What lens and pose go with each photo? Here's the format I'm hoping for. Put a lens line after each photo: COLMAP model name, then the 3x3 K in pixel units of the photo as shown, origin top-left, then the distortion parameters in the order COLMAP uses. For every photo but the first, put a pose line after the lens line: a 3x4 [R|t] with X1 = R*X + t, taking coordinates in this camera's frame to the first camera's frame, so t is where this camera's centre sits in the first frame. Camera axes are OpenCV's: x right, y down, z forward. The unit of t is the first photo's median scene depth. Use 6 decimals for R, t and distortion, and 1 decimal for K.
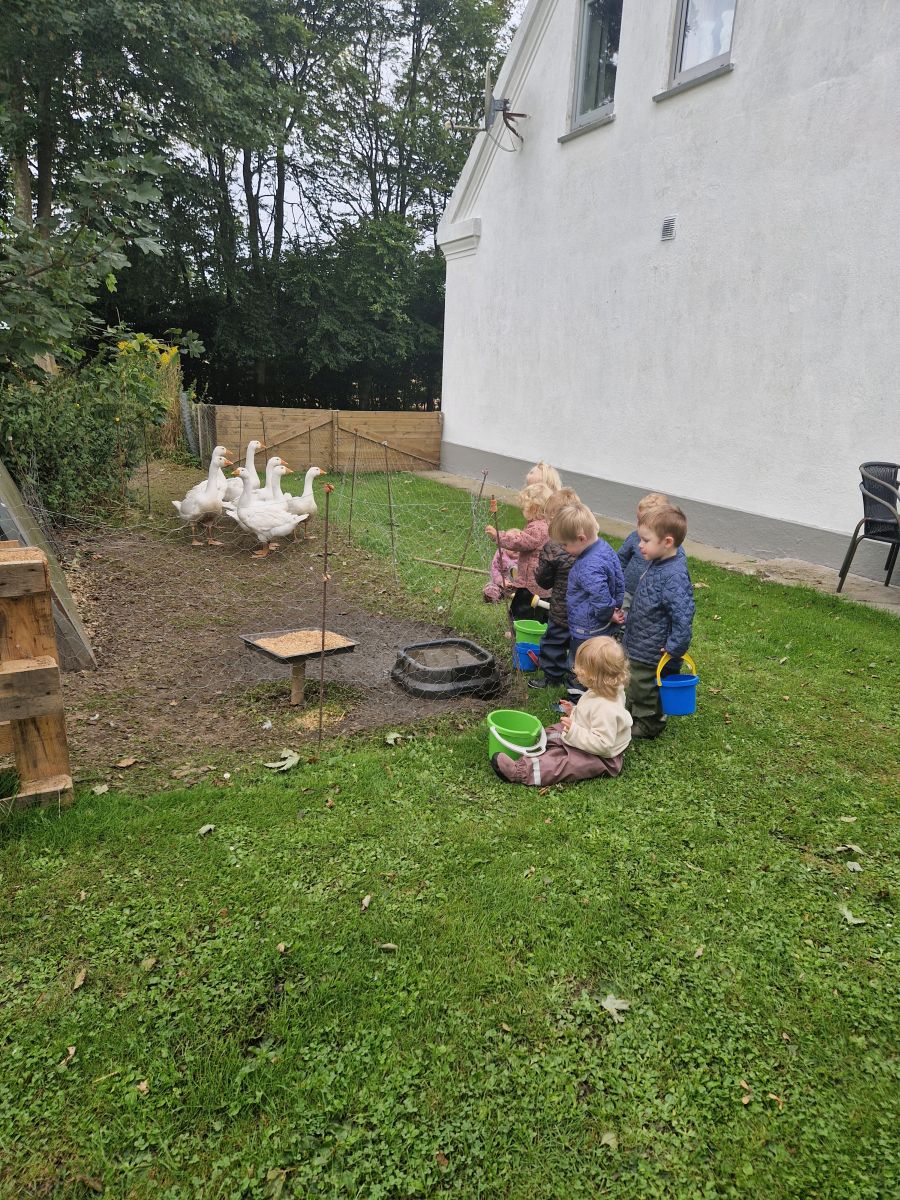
lens RADIAL K [[797.6, 0, 461.7], [0, 797.6, 601.7], [0, 0, 1]] dist [0.081918, -0.065023]
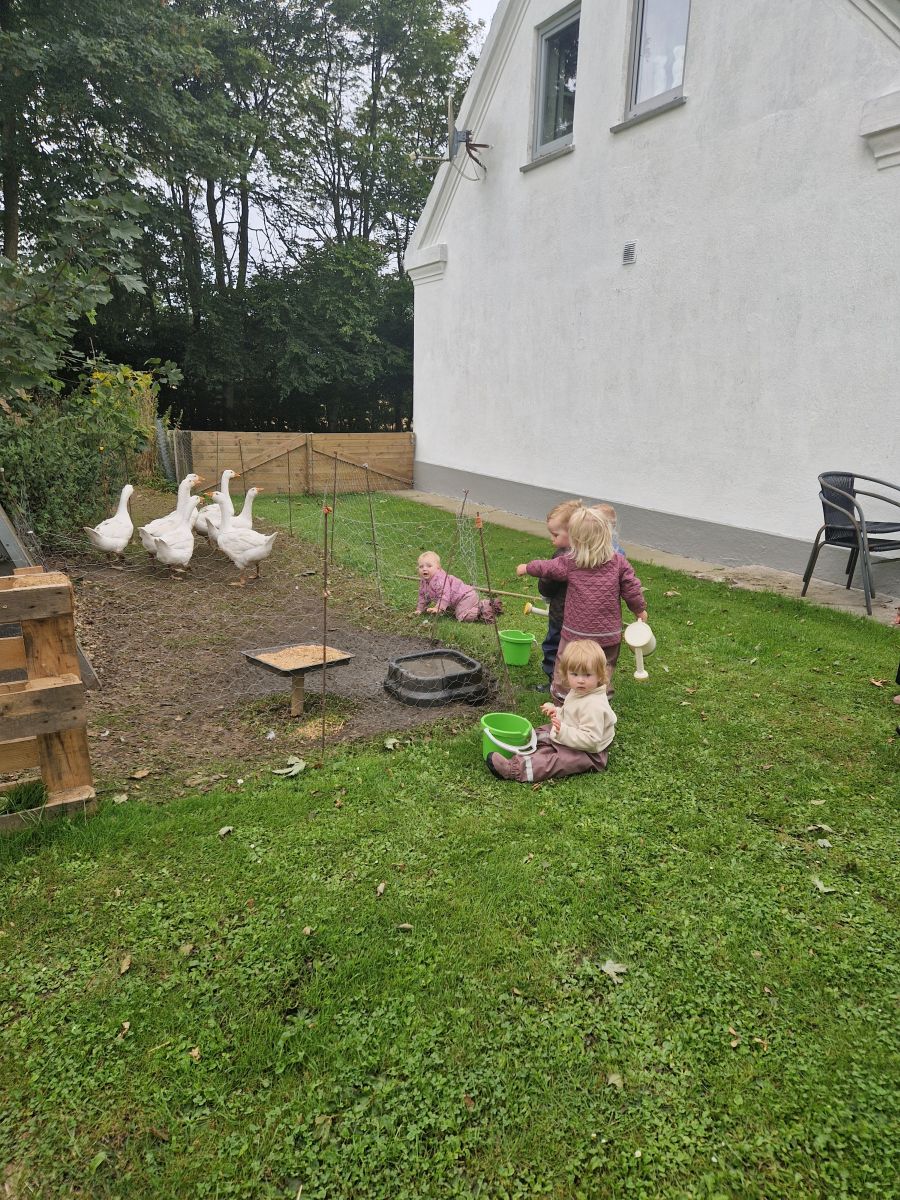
lens RADIAL K [[797.6, 0, 453.4], [0, 797.6, 605.3], [0, 0, 1]] dist [0.081918, -0.065023]
pose [[0.999262, -0.029061, 0.025119, -0.014084], [0.029486, 0.999425, -0.016749, 0.004379], [-0.024618, 0.017477, 0.999544, -0.035350]]
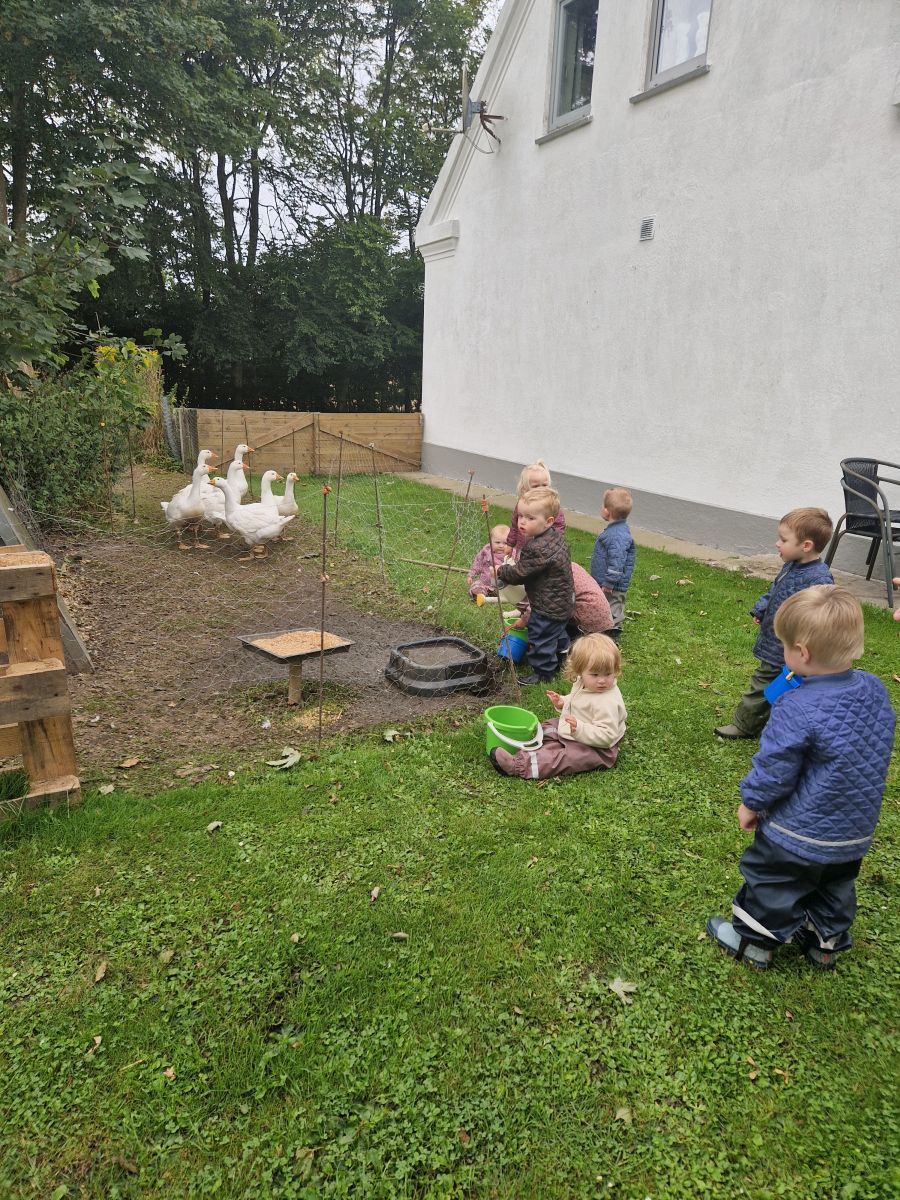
lens RADIAL K [[797.6, 0, 448.3], [0, 797.6, 603.1], [0, 0, 1]] dist [0.081918, -0.065023]
pose [[0.999856, -0.013892, 0.009792, -0.011606], [0.013886, 0.999903, 0.000723, 0.001682], [-0.009802, -0.000587, 0.999952, -0.008880]]
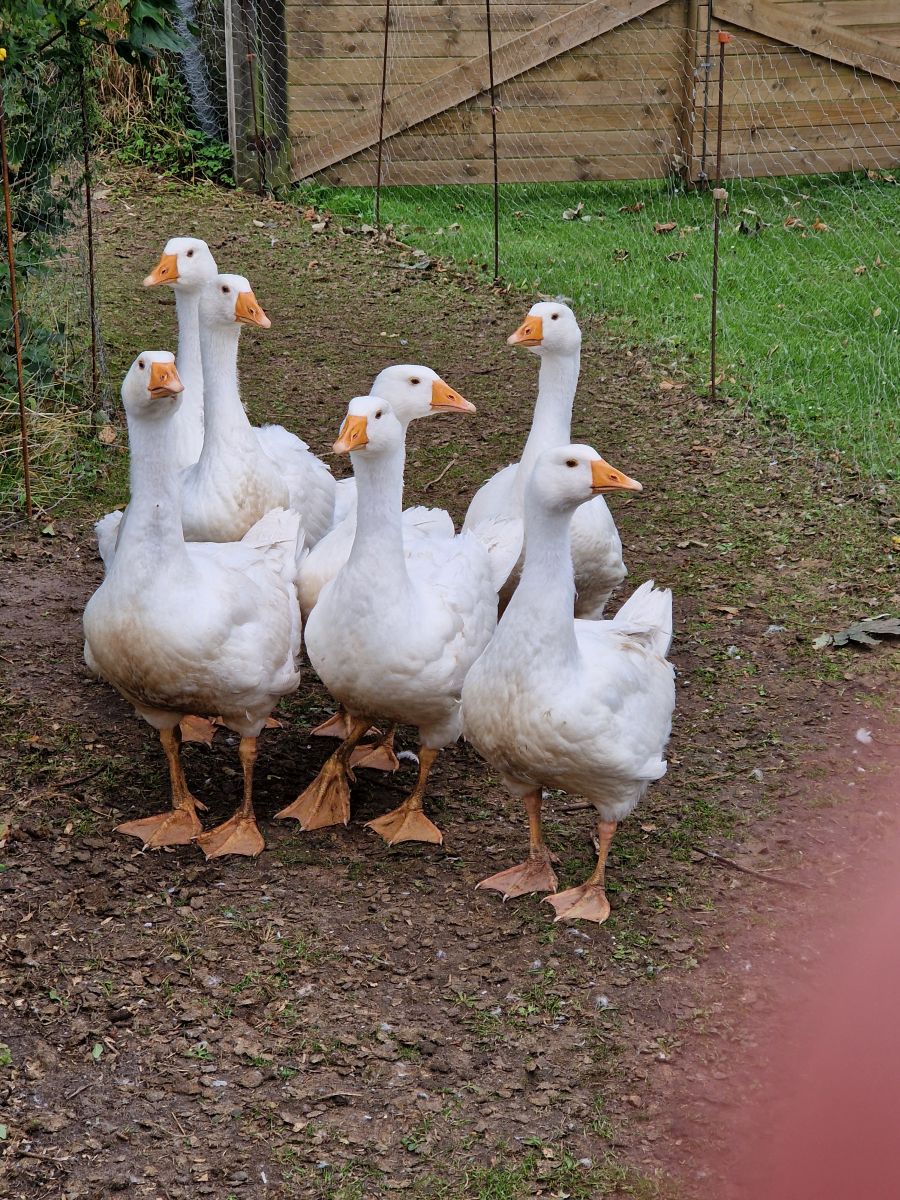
lens RADIAL K [[2390.0, 0, 450.7], [0, 2390.0, 599.8], [0, 0, 1]] dist [-0.073757, 0.000000]
pose [[0.984105, 0.014042, -0.177032, -0.197284], [-0.006634, 0.999080, 0.042370, -0.111385], [0.177464, -0.040522, 0.983293, 0.385822]]
